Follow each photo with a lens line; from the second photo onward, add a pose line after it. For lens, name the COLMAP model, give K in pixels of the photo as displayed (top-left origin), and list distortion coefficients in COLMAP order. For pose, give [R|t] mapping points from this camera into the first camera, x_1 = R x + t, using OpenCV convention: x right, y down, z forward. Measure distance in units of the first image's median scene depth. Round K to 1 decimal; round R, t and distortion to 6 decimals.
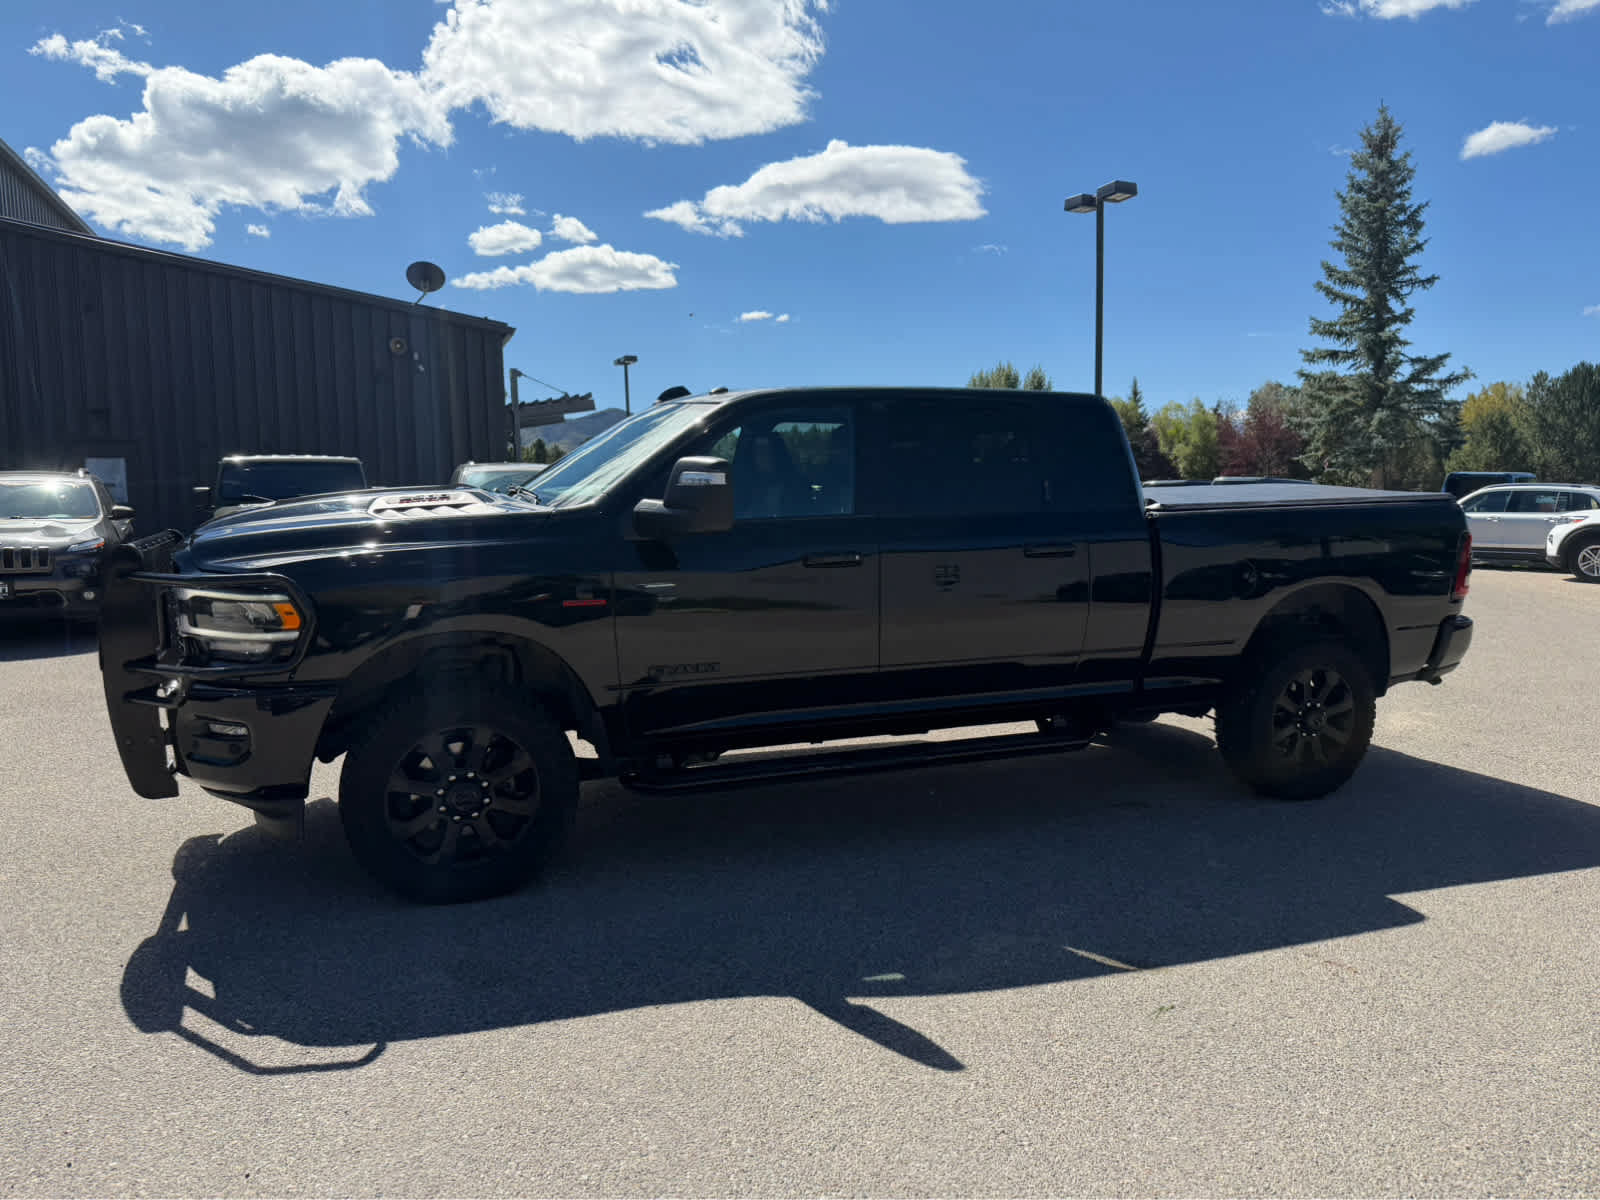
lens RADIAL K [[1135.0, 0, 810.1], [0, 1135.0, 606.8], [0, 0, 1]] dist [0.020819, -0.031010]
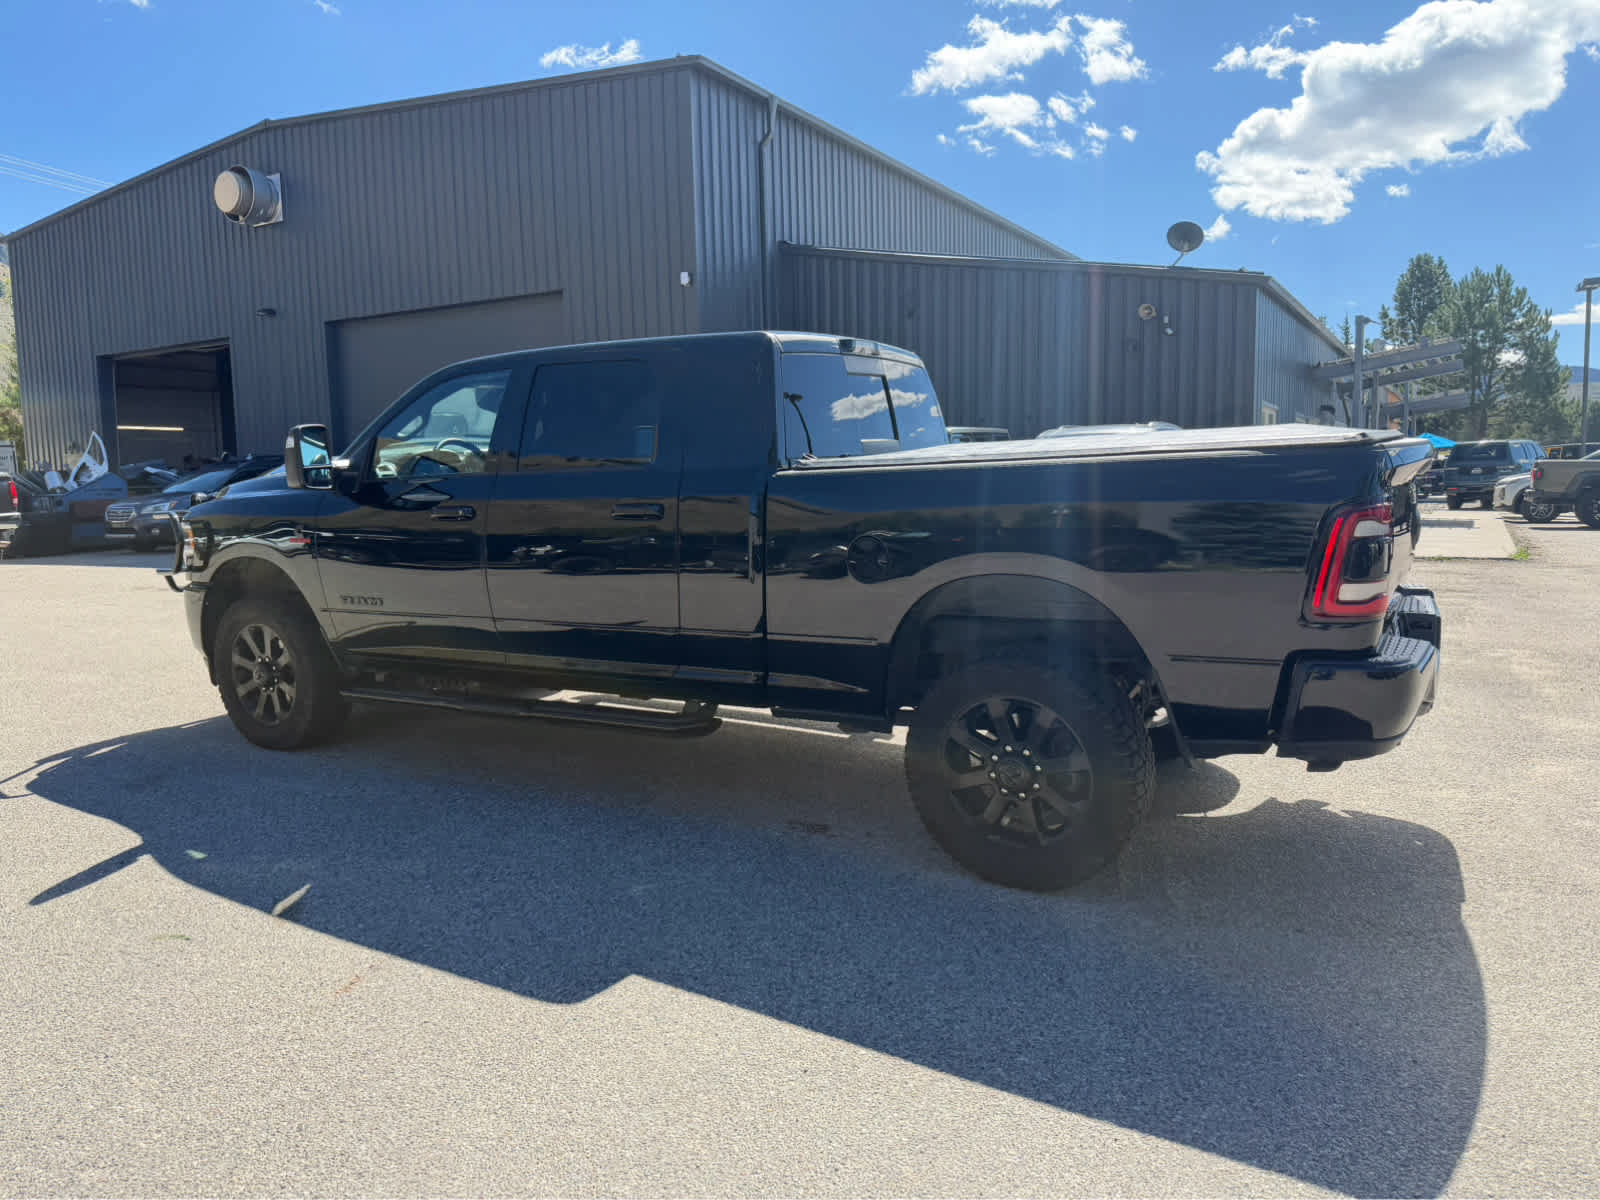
lens RADIAL K [[1135.0, 0, 805.0], [0, 1135.0, 609.0], [0, 0, 1]] dist [0.020819, -0.031010]
pose [[0.621594, 0.088102, -0.778370, 0.824037], [-0.063430, 0.996053, 0.062087, -0.029753], [0.780767, 0.010779, 0.624729, 0.440113]]
